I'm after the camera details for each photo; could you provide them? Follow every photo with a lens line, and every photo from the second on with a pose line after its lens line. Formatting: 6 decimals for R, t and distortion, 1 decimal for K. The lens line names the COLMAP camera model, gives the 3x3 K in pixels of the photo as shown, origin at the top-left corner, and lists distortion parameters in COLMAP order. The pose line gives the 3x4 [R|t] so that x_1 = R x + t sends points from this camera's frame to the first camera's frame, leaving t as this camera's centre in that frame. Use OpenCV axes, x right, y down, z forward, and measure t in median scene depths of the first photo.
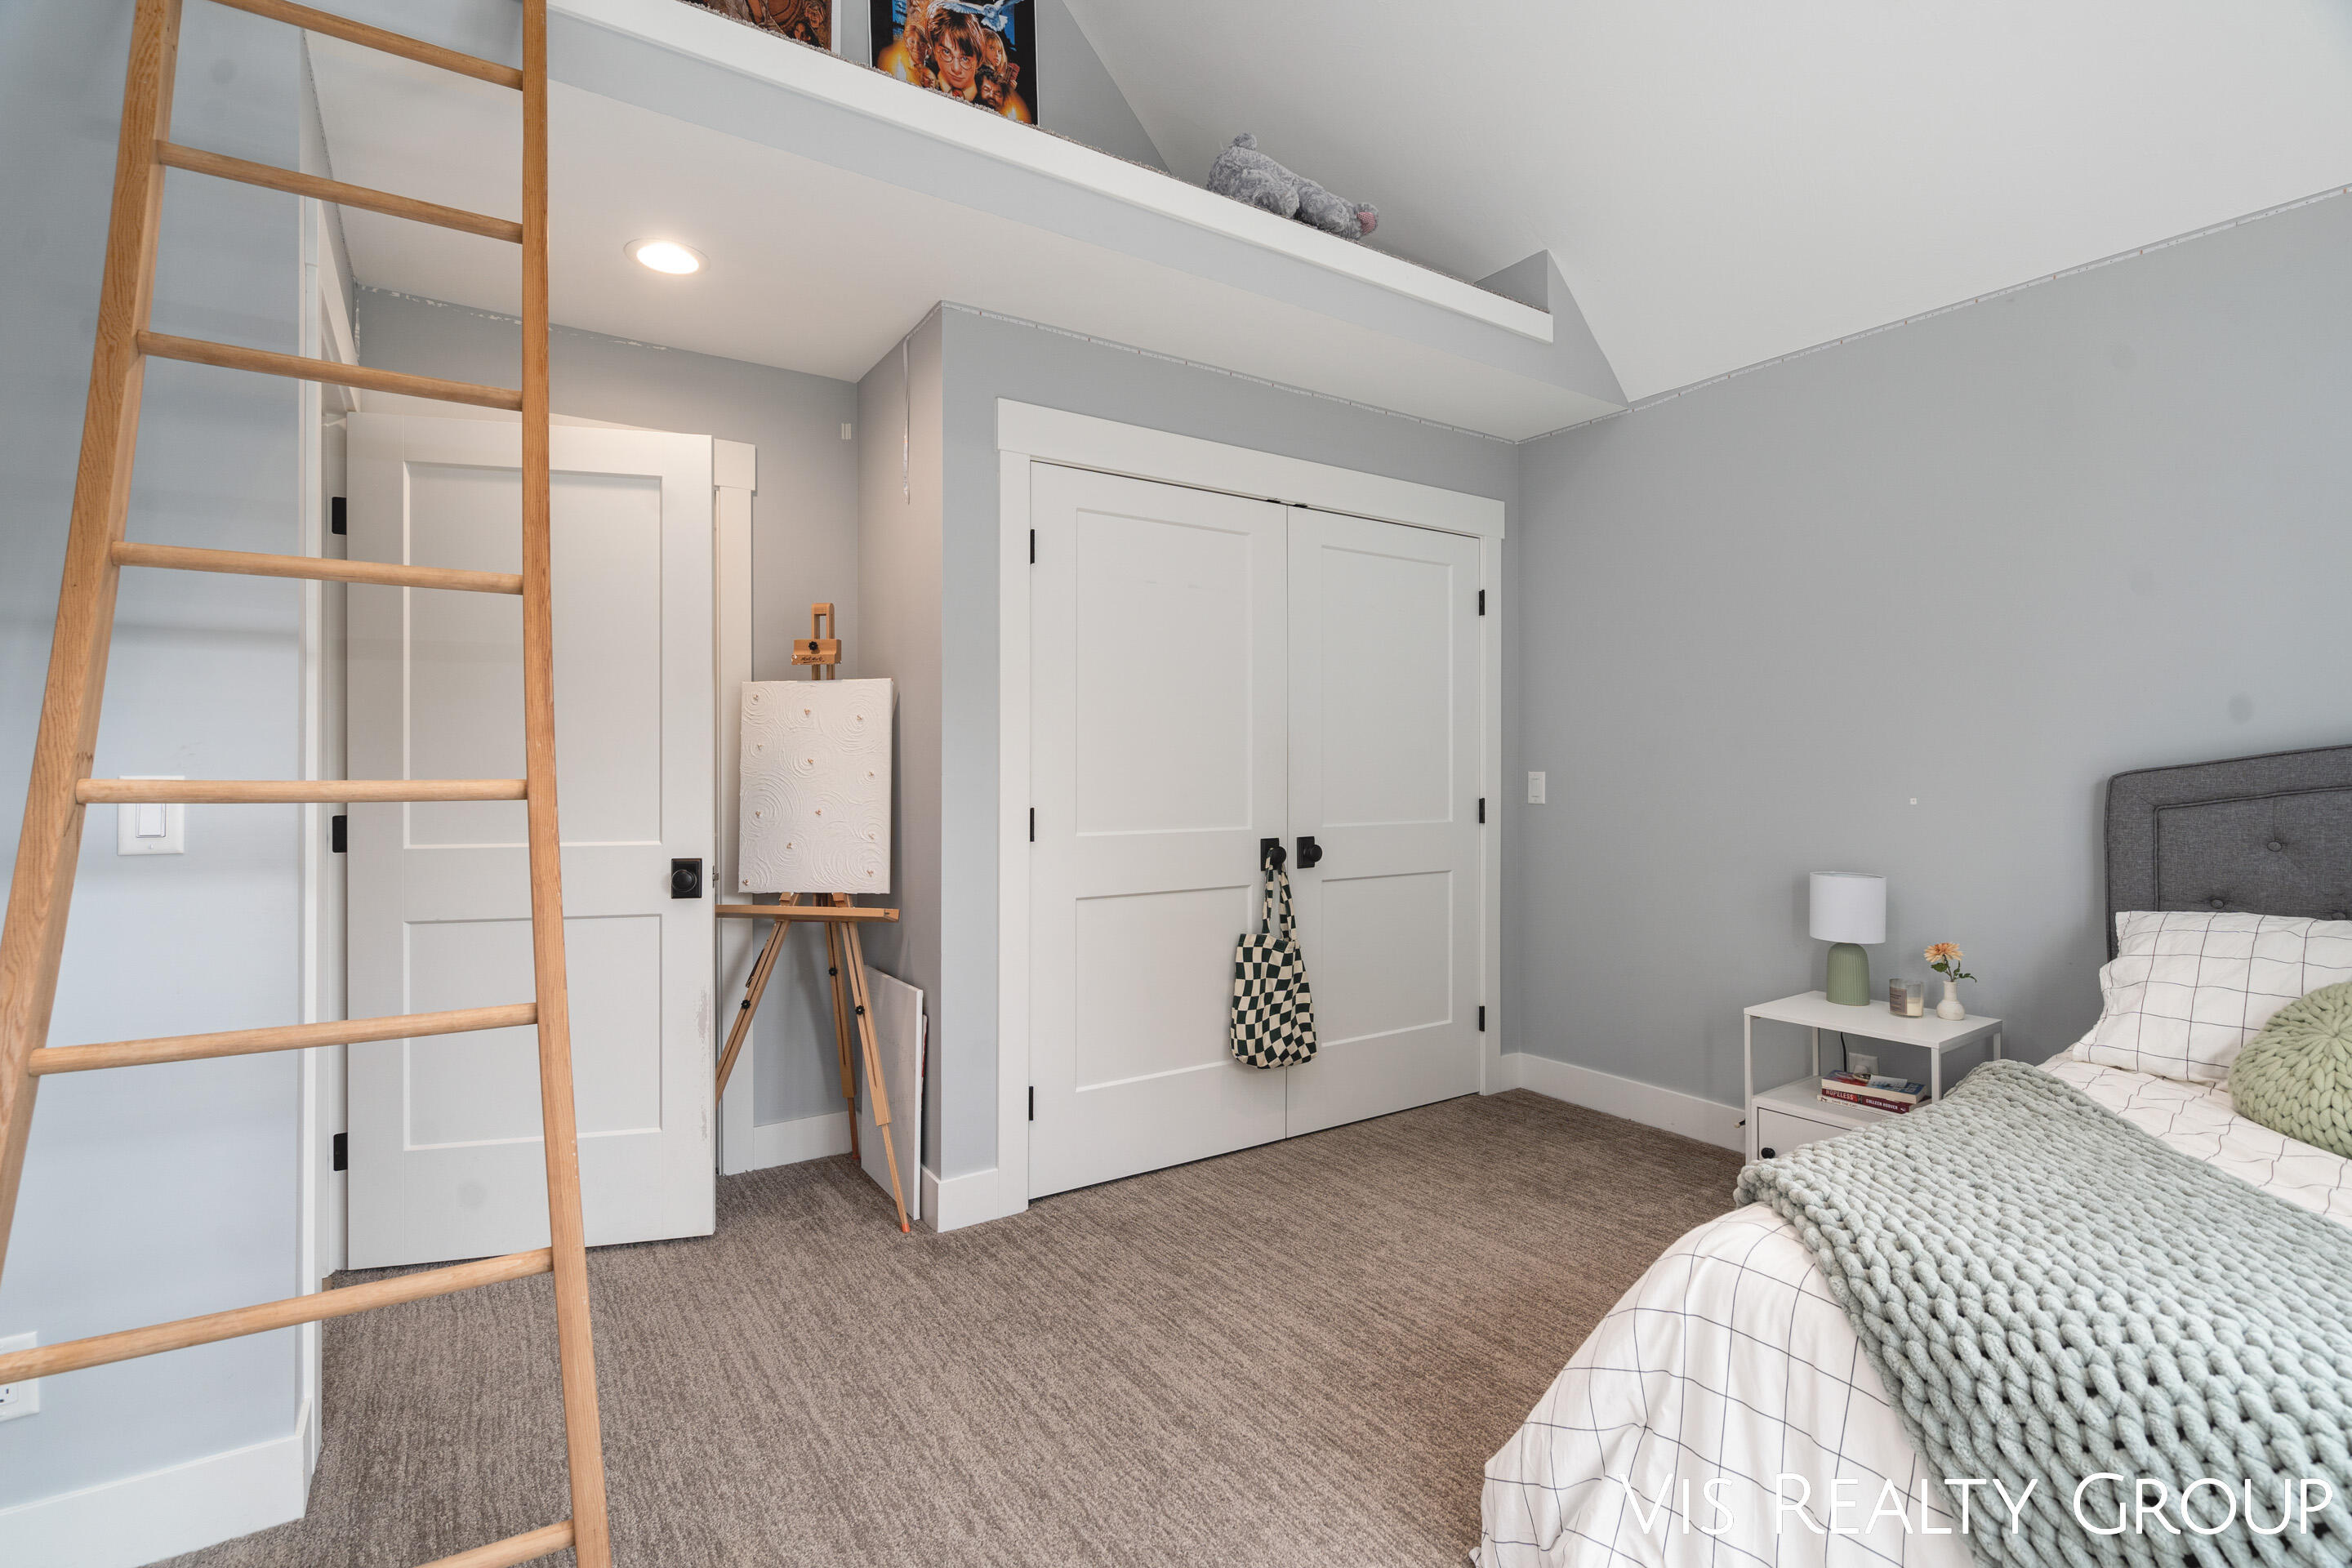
lens RADIAL K [[1072.6, 0, 1173.5], [0, 1072.6, 781.5], [0, 0, 1]] dist [-0.004941, 0.001364]
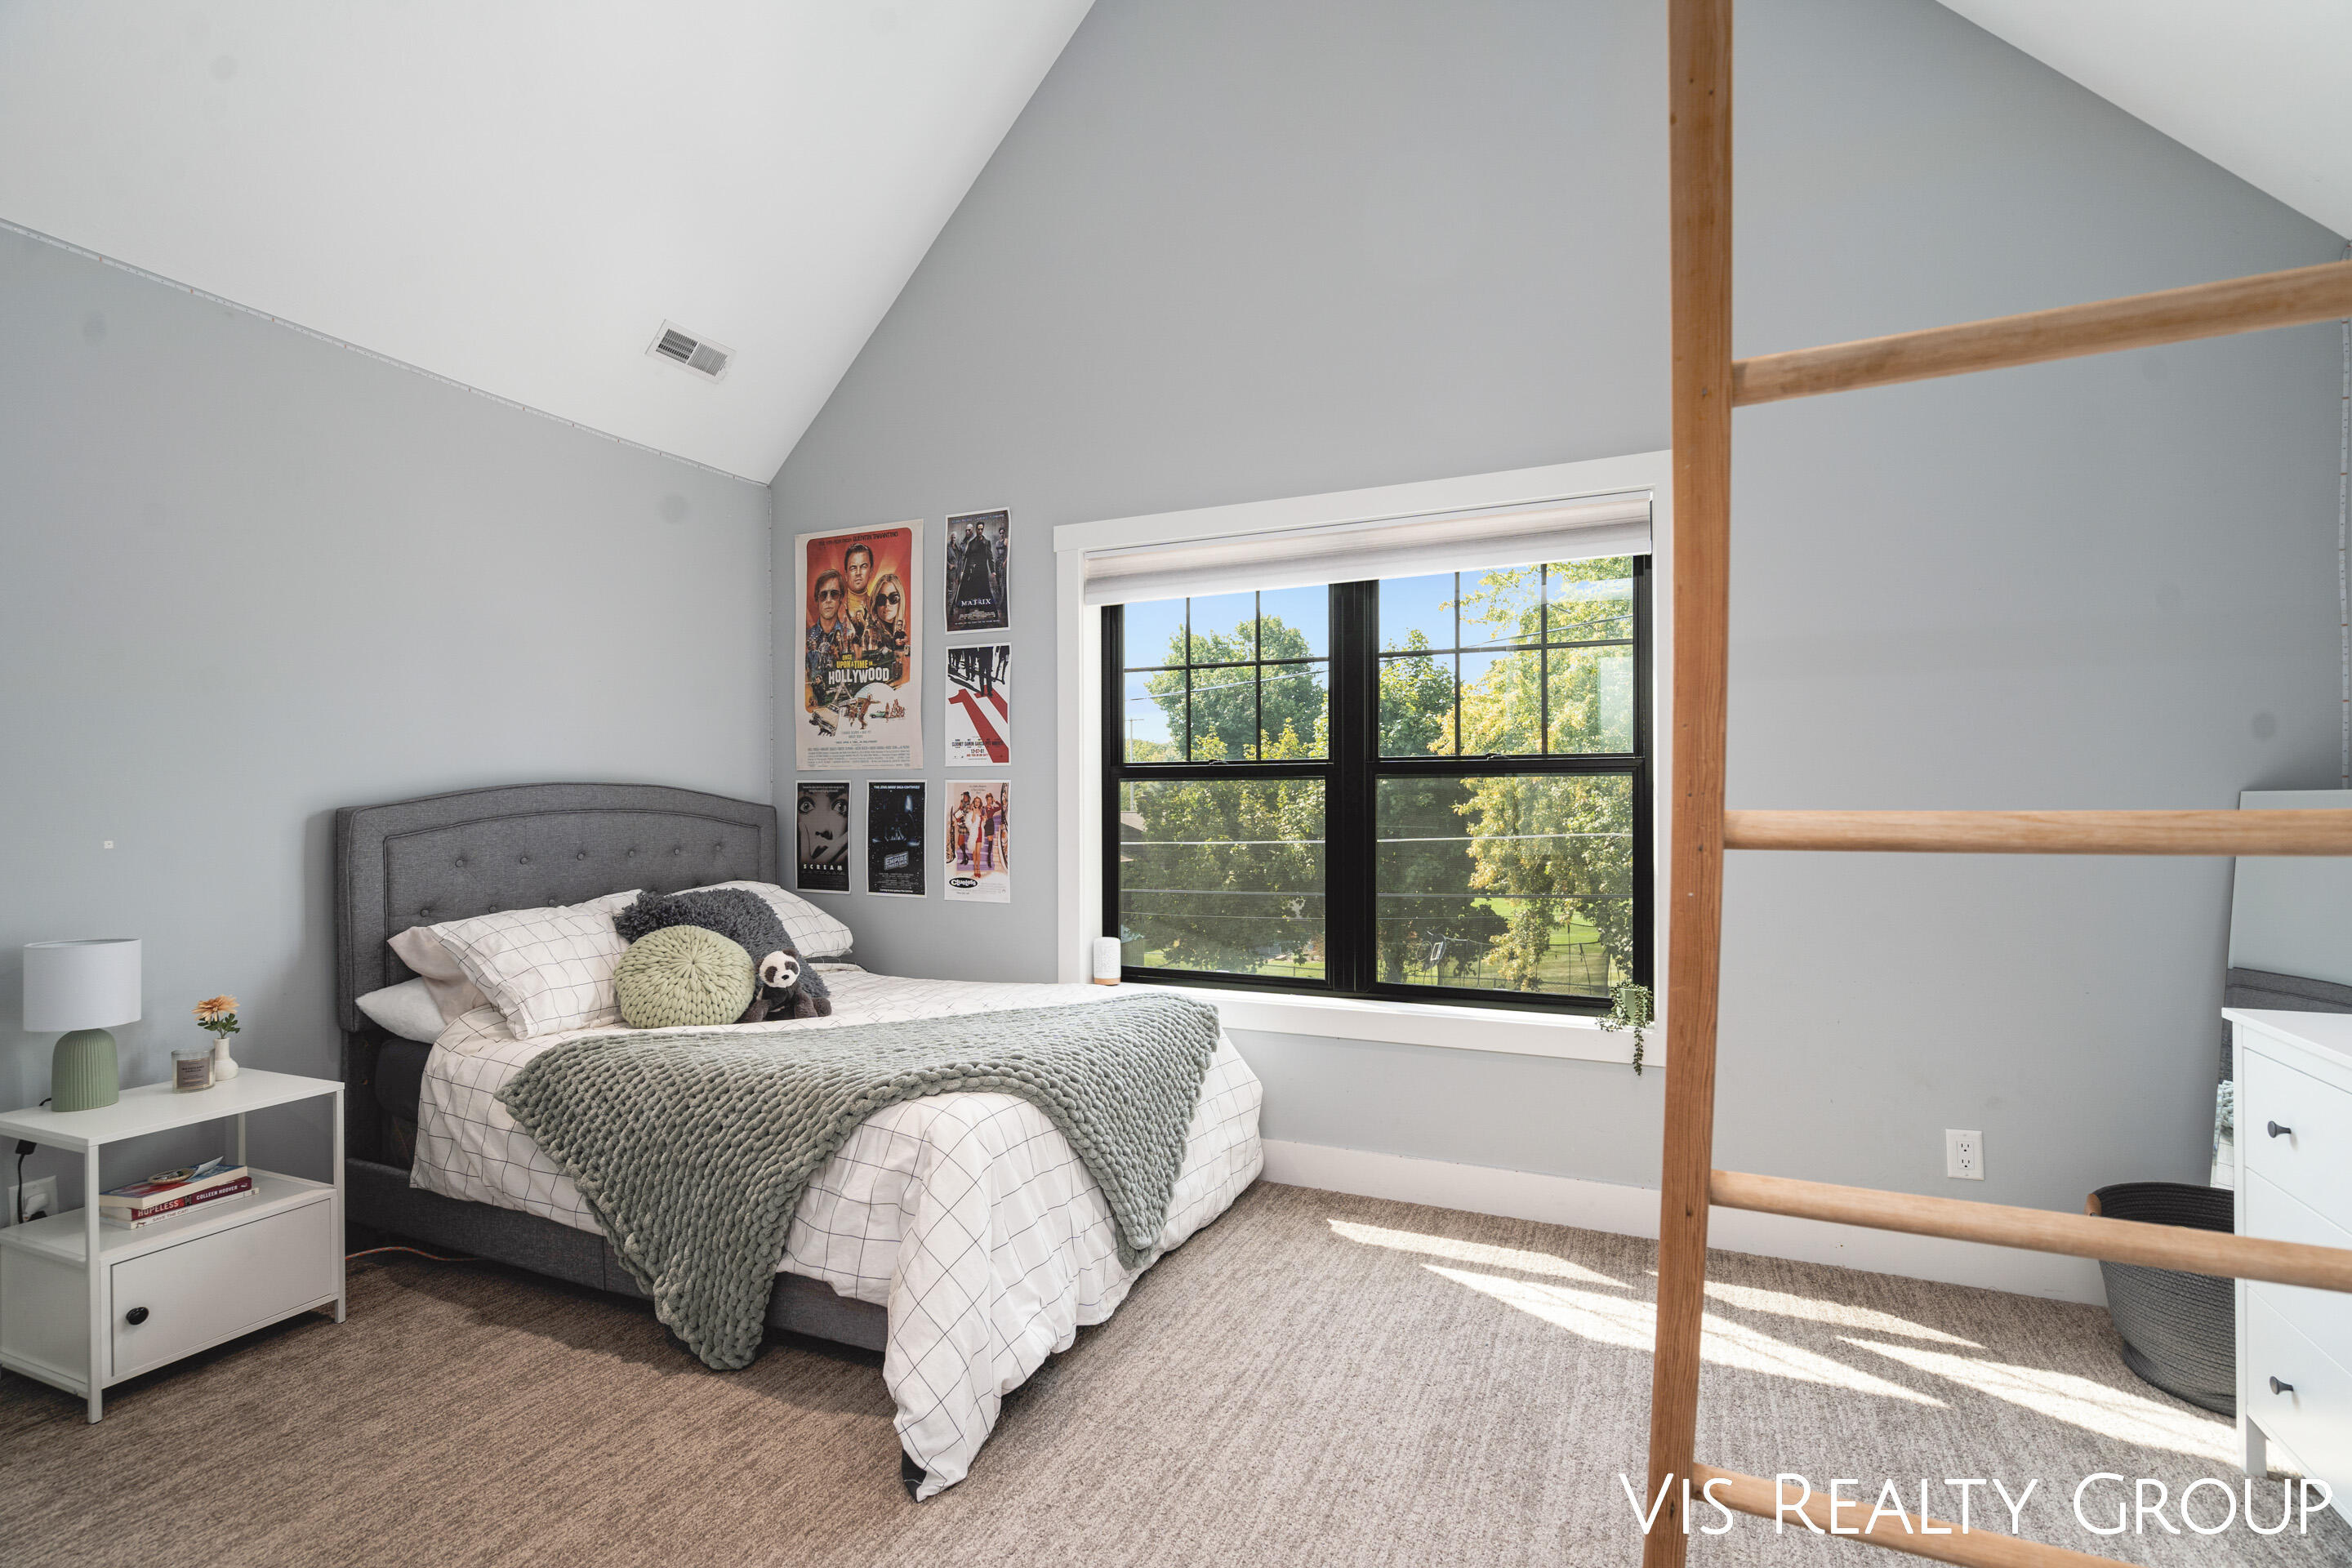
lens RADIAL K [[1072.6, 0, 1162.5], [0, 1072.6, 792.8], [0, 0, 1]] dist [-0.004941, 0.001364]
pose [[-0.511462, 0.003488, 0.859299, -0.528535], [0.004810, 0.999988, -0.001196, -0.020015], [-0.859292, 0.003522, -0.511473, 0.869359]]
